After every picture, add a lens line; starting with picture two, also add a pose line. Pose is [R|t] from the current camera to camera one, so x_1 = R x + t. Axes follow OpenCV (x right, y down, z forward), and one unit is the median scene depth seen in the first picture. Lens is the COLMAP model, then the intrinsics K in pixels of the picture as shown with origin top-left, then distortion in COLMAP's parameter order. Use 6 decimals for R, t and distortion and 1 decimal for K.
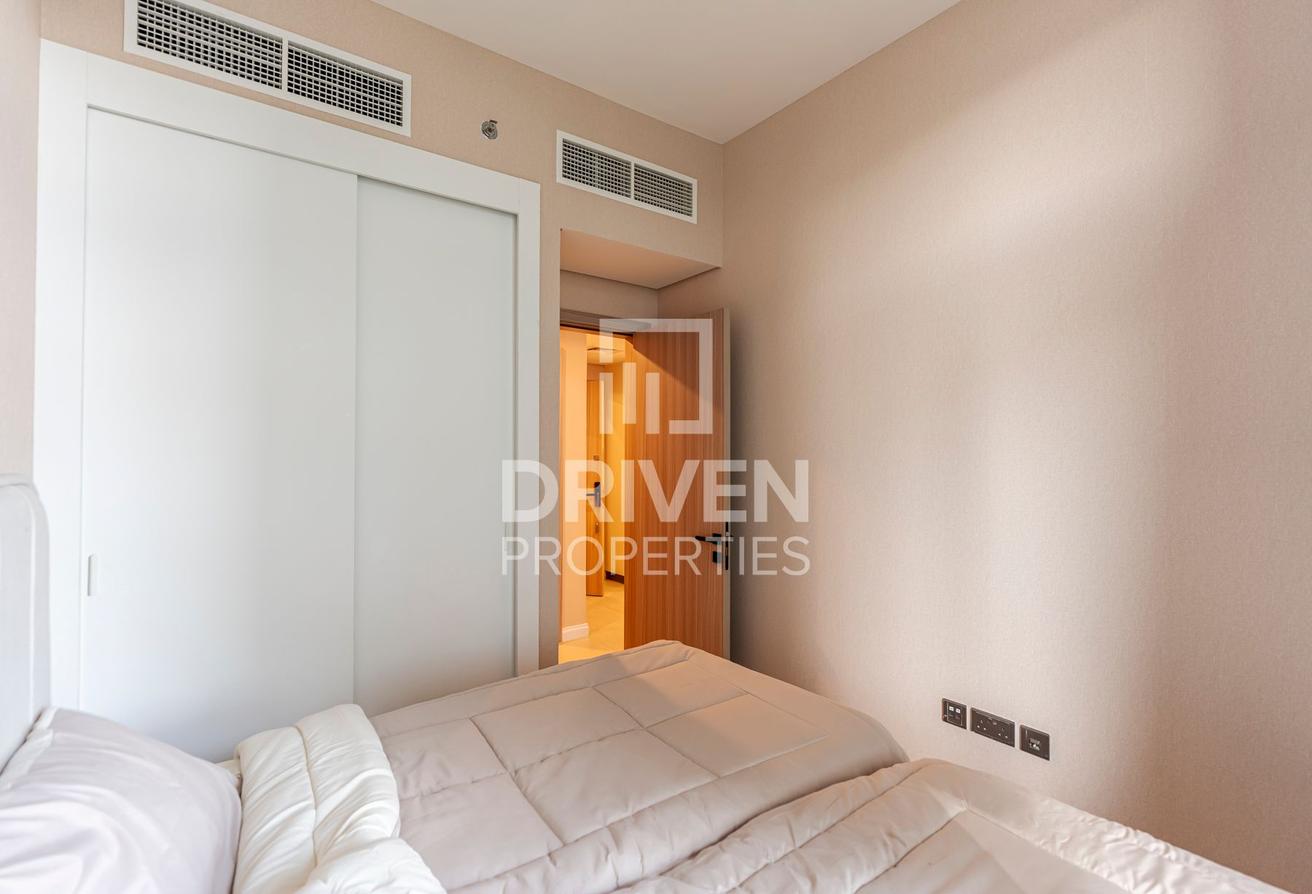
lens RADIAL K [[594.8, 0, 654.4], [0, 594.8, 441.1], [0, 0, 1]] dist [-0.008920, 0.002426]
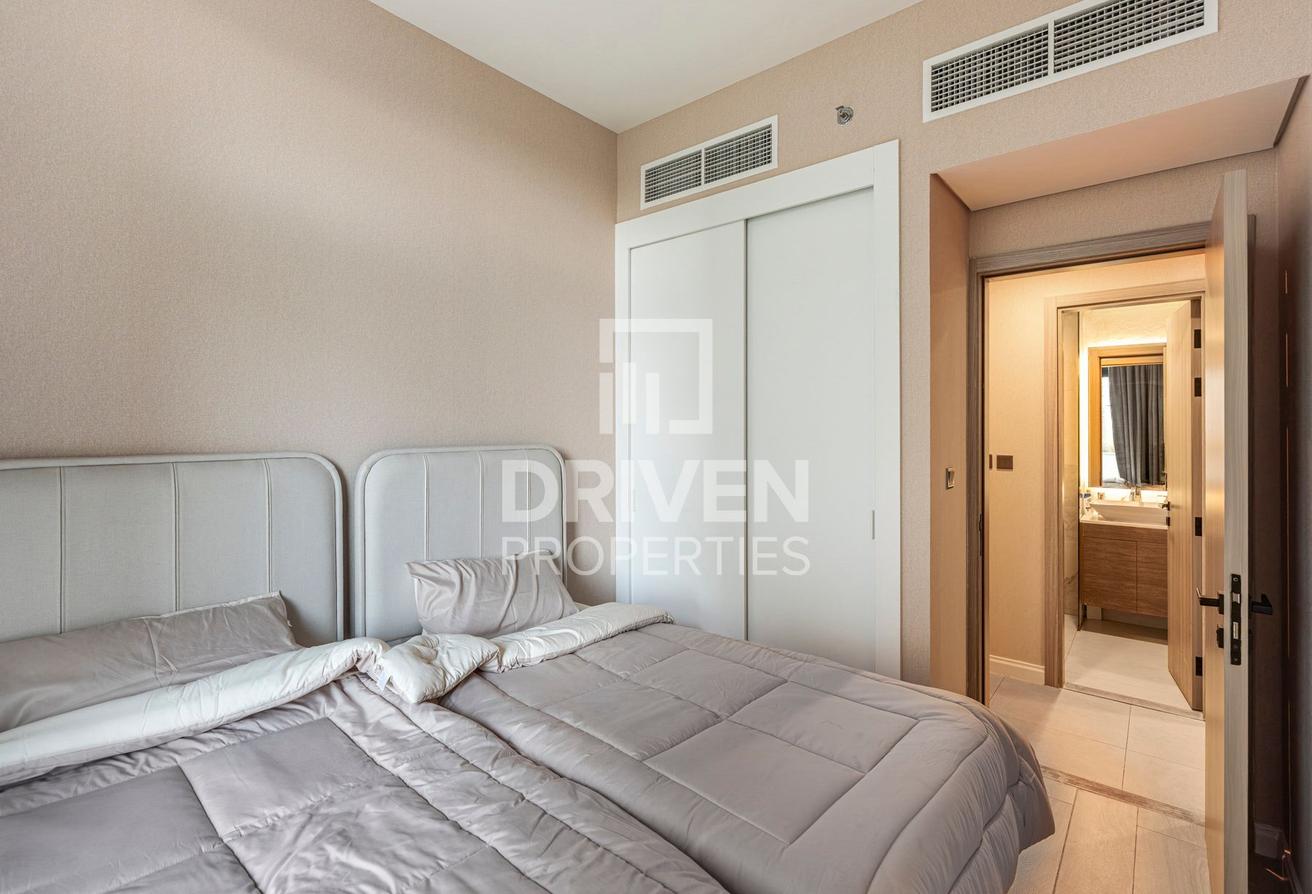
lens RADIAL K [[594.8, 0, 645.9], [0, 594.8, 439.4], [0, 0, 1]] dist [-0.008920, 0.002426]
pose [[0.227418, 0.004701, -0.973786, 0.583280], [0.007811, 0.999947, 0.006651, 0.009037], [0.973766, -0.009118, 0.227370, 0.420383]]
